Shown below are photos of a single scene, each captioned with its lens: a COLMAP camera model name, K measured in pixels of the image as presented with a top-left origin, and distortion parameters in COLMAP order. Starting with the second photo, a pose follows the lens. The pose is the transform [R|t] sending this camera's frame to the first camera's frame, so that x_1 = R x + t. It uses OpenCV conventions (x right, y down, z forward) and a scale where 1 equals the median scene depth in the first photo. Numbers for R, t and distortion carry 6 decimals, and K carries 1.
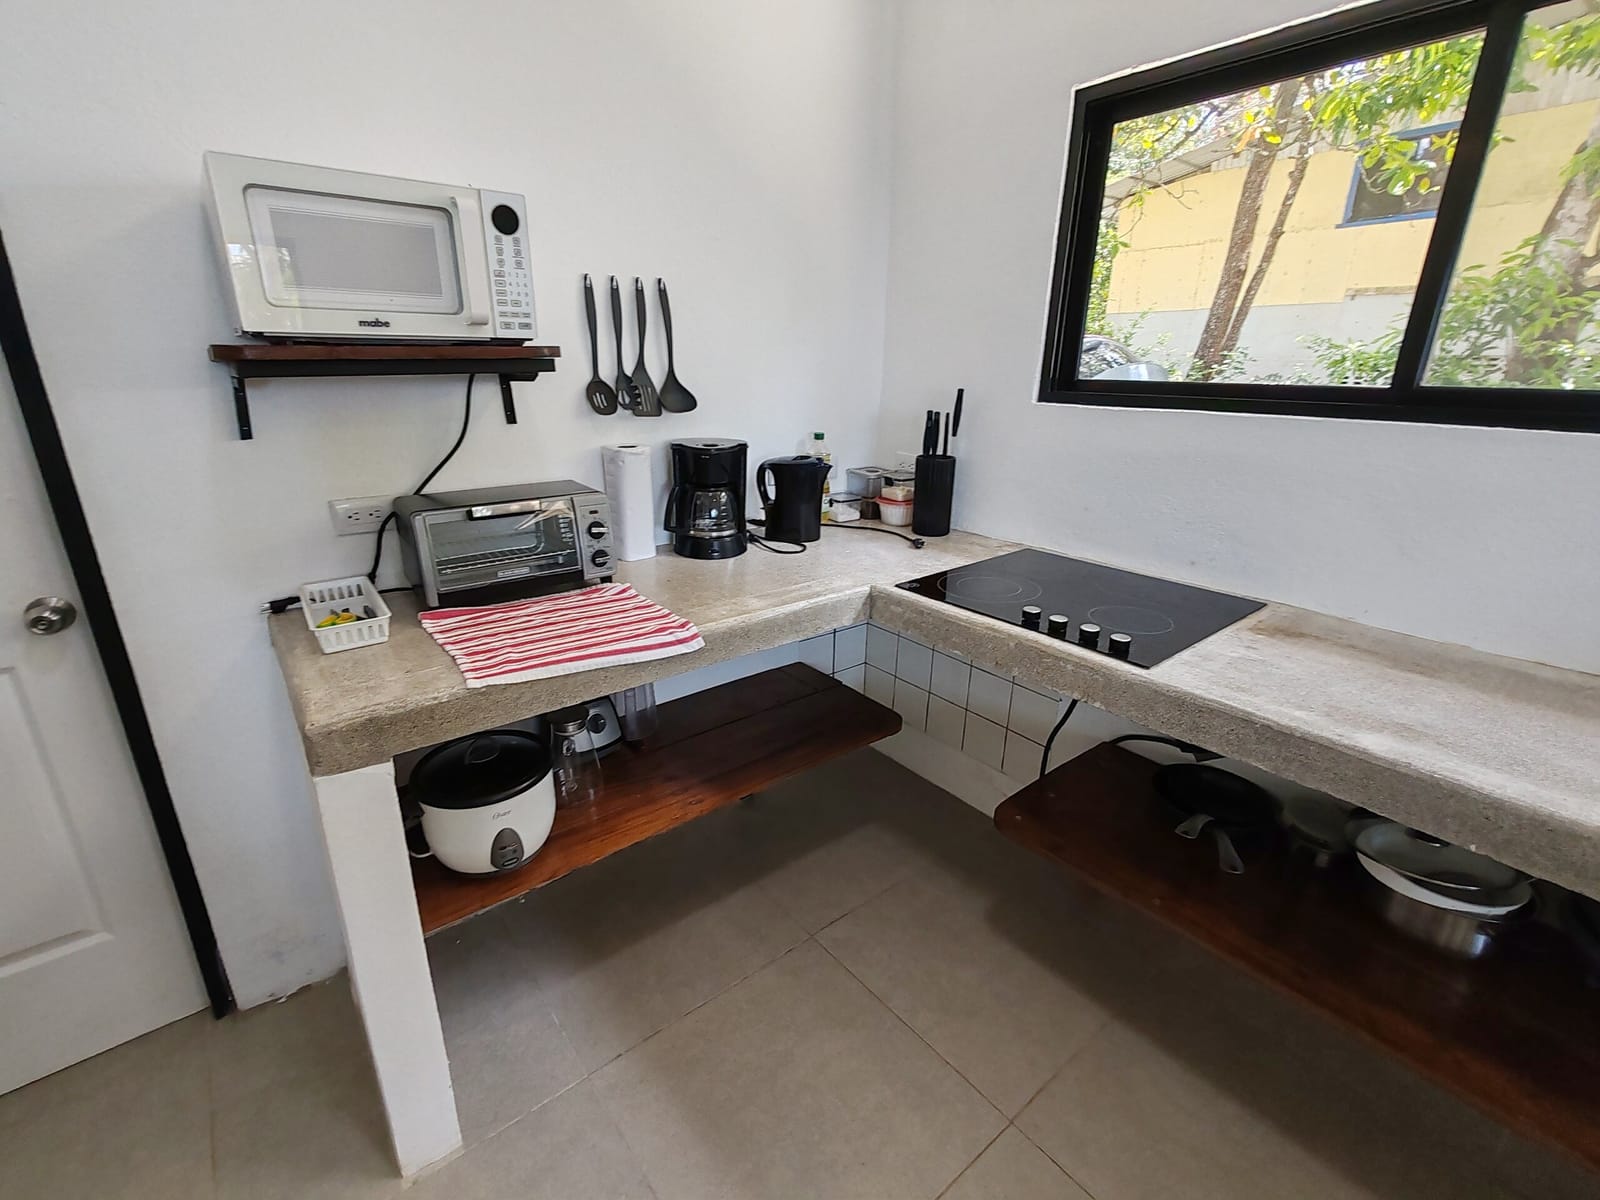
lens RADIAL K [[727.5, 0, 793.0], [0, 727.5, 602.6], [0, 0, 1]] dist [0.003430, -0.000720]
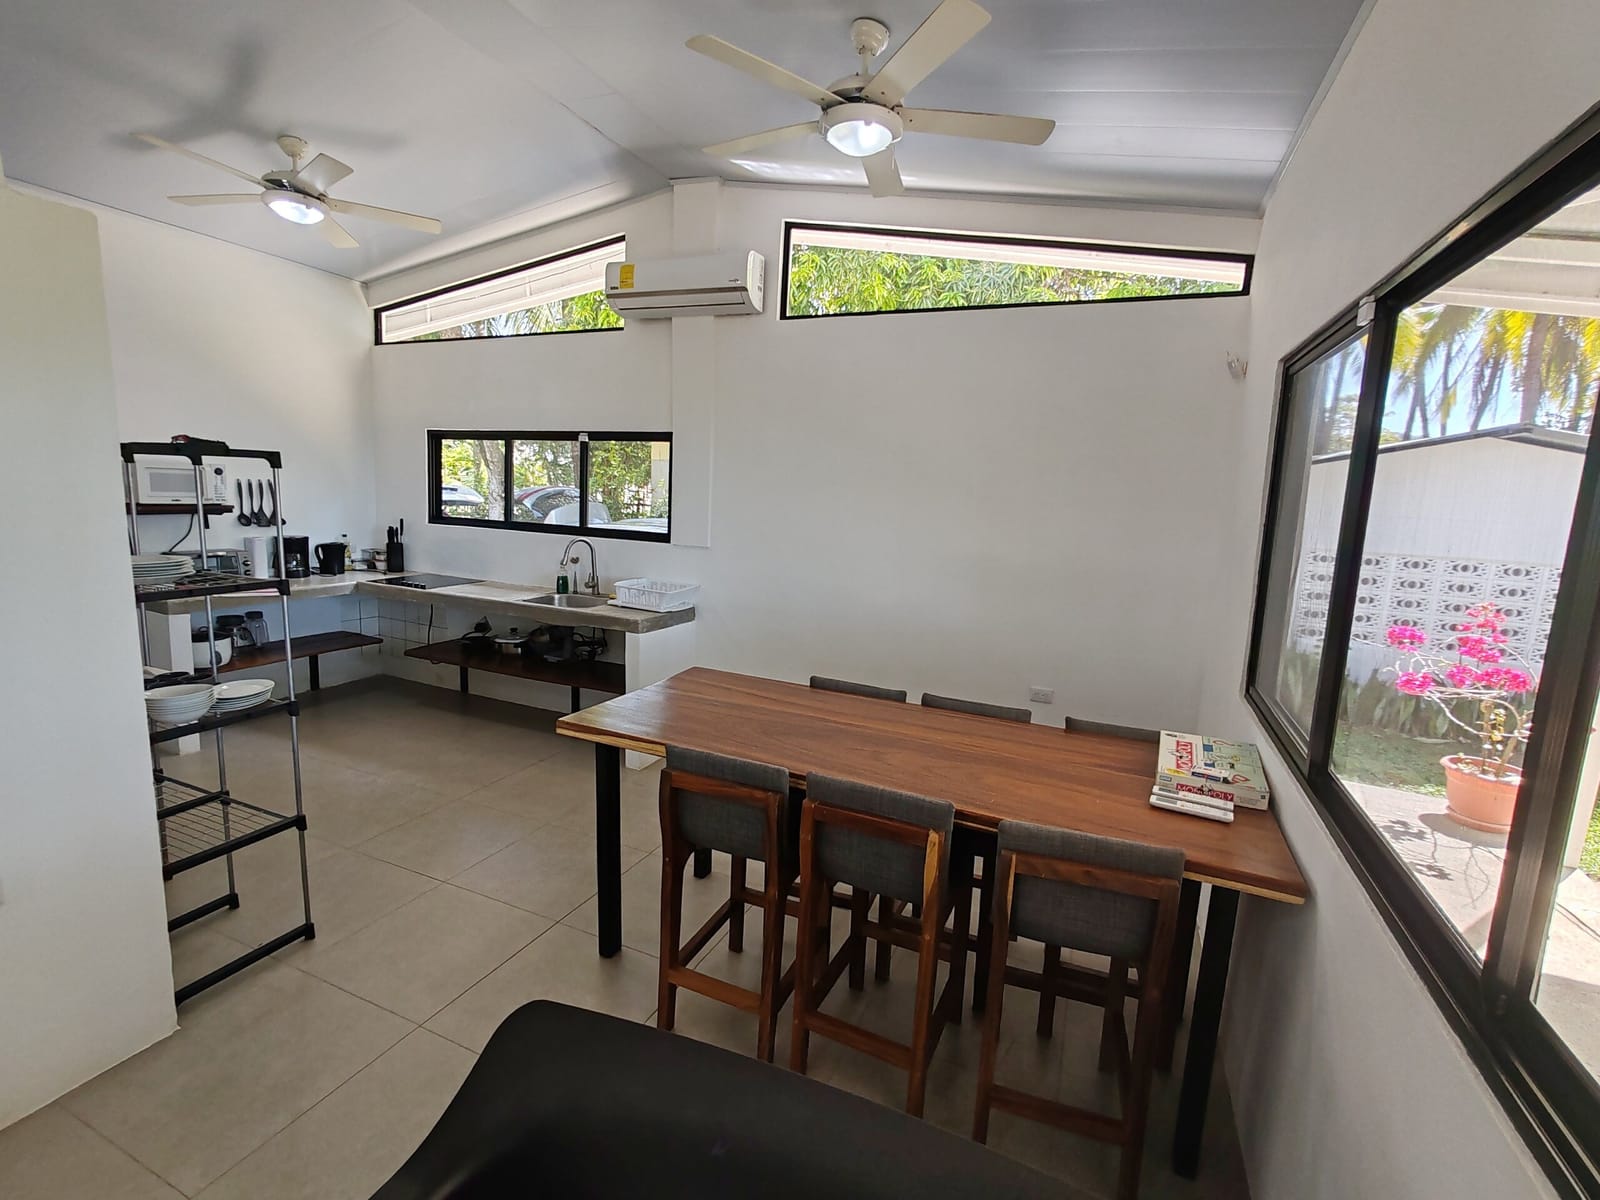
lens RADIAL K [[727.5, 0, 797.8], [0, 727.5, 604.7], [0, 0, 1]] dist [0.003430, -0.000720]
pose [[0.886577, -0.039344, 0.460906, 0.322302], [0.111499, 0.985175, -0.130379, 0.647939], [-0.448943, 0.166981, 0.877820, -2.385438]]
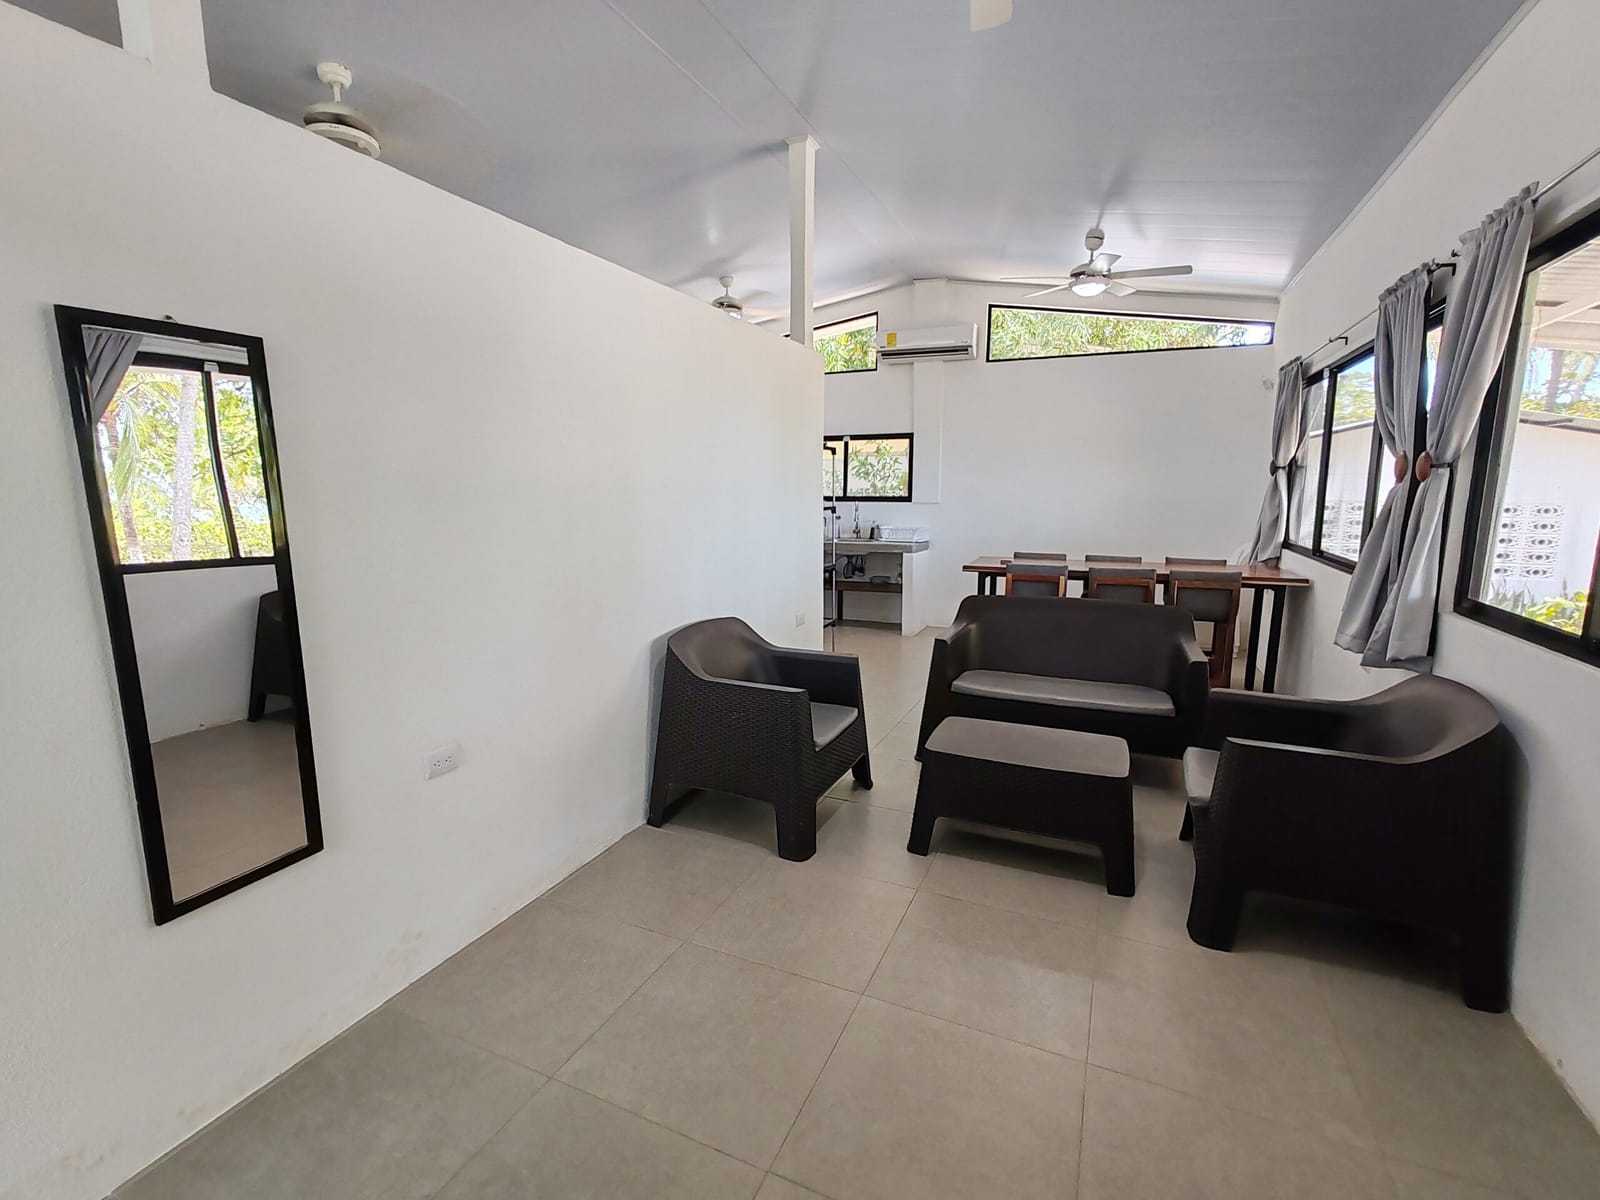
lens RADIAL K [[727.5, 0, 799.3], [0, 727.5, 605.7], [0, 0, 1]] dist [0.003430, -0.000720]
pose [[0.895086, -0.075837, 0.439397, -1.390074], [0.141688, 0.982731, -0.119017, 1.047143], [-0.422783, 0.168788, 0.890374, -3.319036]]
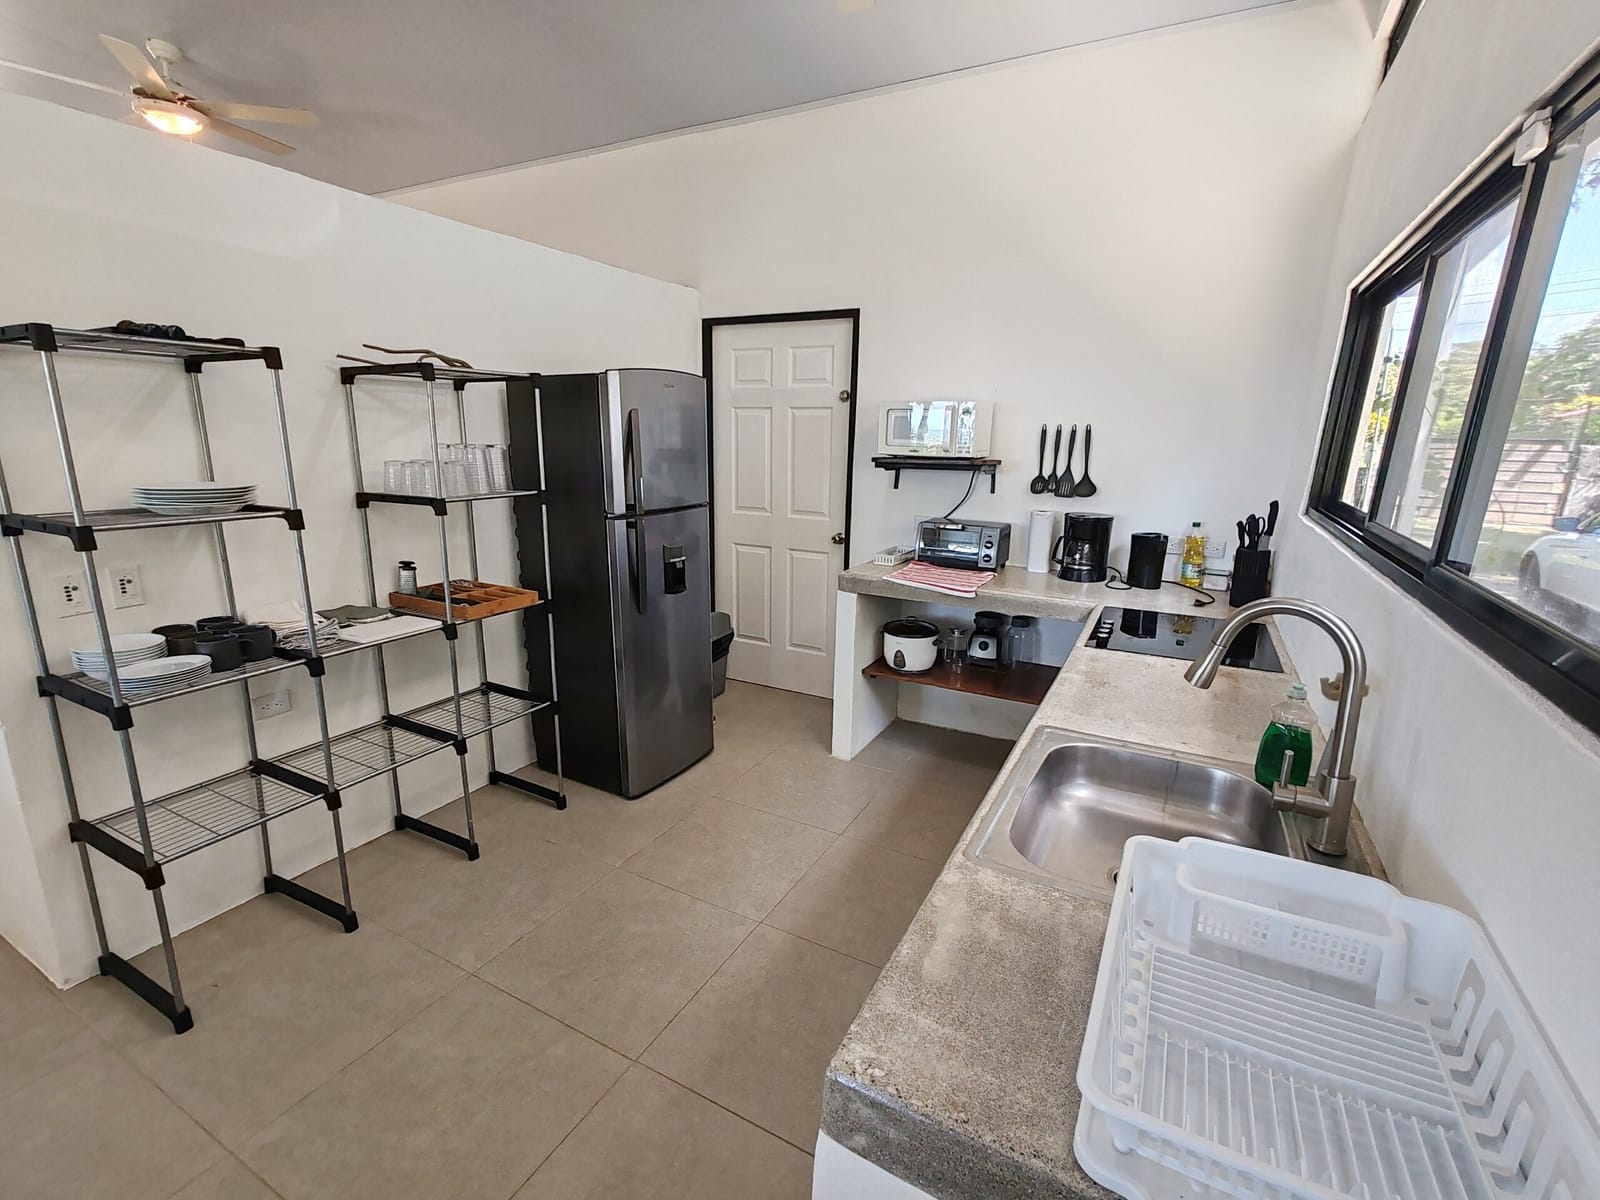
lens RADIAL K [[727.5, 0, 796.4], [0, 727.5, 603.3], [0, 0, 1]] dist [0.003430, -0.000720]
pose [[0.390947, 0.219845, -0.893772, 1.285119], [-0.311024, 0.945488, 0.096520, 0.026978], [0.866271, 0.240250, 0.438013, -0.323387]]
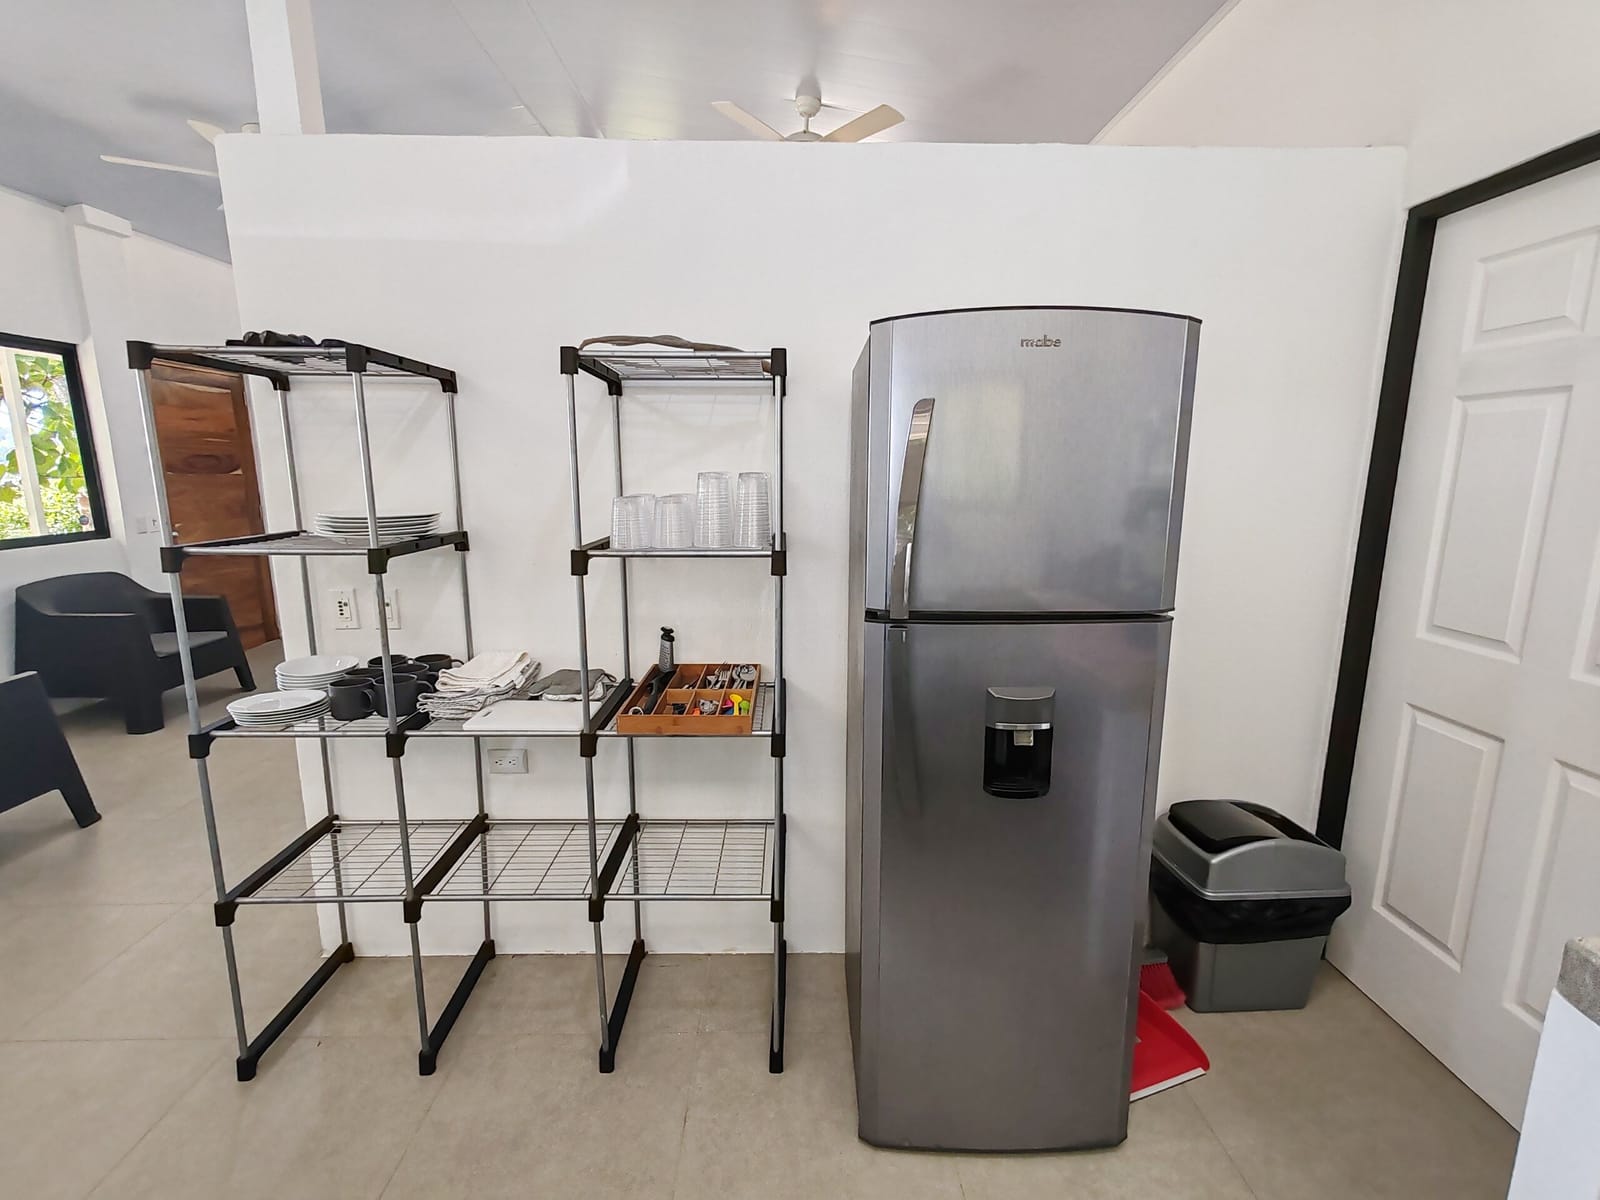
lens RADIAL K [[727.5, 0, 799.1], [0, 727.5, 597.0], [0, 0, 1]] dist [0.003430, -0.000720]
pose [[-0.609187, 0.141227, -0.780350, 0.325869], [-0.260034, 0.894038, 0.364799, -0.168538], [0.749182, 0.425148, -0.507913, 0.335448]]
